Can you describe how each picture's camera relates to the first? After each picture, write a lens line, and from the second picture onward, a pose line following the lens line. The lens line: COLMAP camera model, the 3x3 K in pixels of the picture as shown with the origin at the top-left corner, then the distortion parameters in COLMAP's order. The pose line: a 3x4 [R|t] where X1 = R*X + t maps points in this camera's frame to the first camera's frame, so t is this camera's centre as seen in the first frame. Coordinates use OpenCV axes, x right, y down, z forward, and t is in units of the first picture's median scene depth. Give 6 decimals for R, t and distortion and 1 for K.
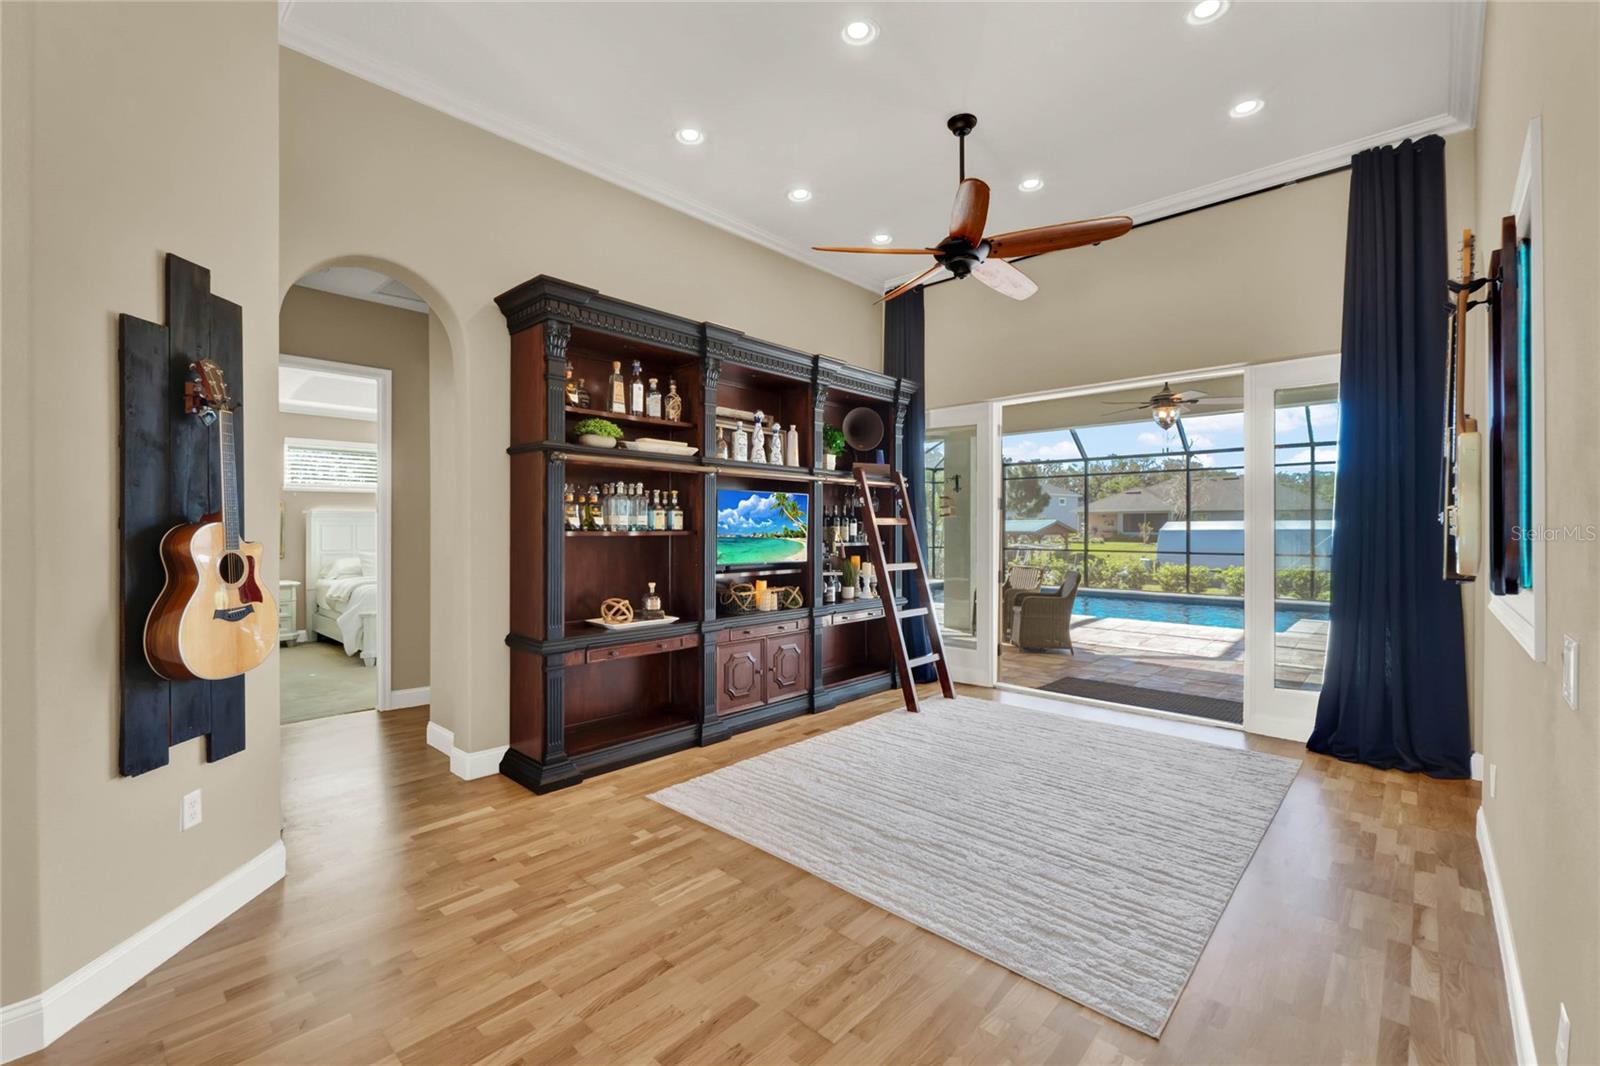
lens RADIAL K [[685.8, 0, 801.1], [0, 685.8, 535.6], [0, 0, 1]] dist [0.001059, -0.000869]
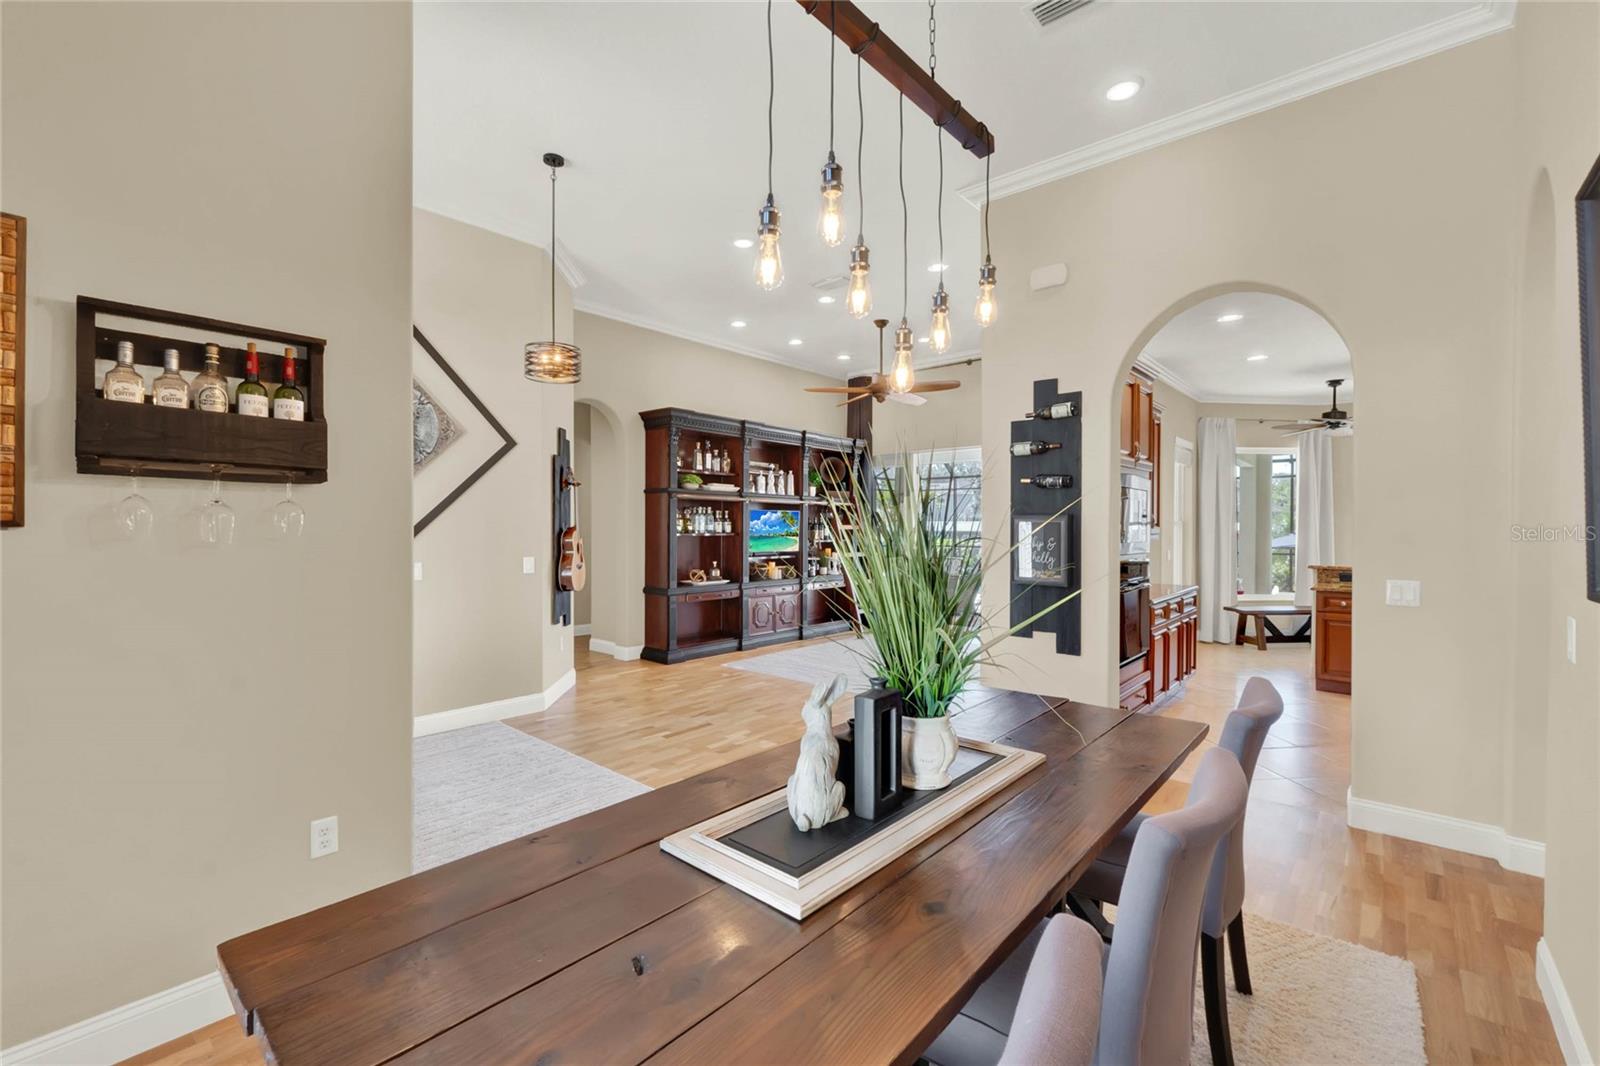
lens RADIAL K [[674.4, 0, 802.7], [0, 674.4, 529.5], [0, 0, 1]] dist [0.013532, 0.000006]
pose [[0.999604, 0.003363, 0.027929, -0.032284], [-0.003181, 0.999973, -0.006579, -0.005483], [-0.027950, 0.006487, 0.999588, -0.769034]]
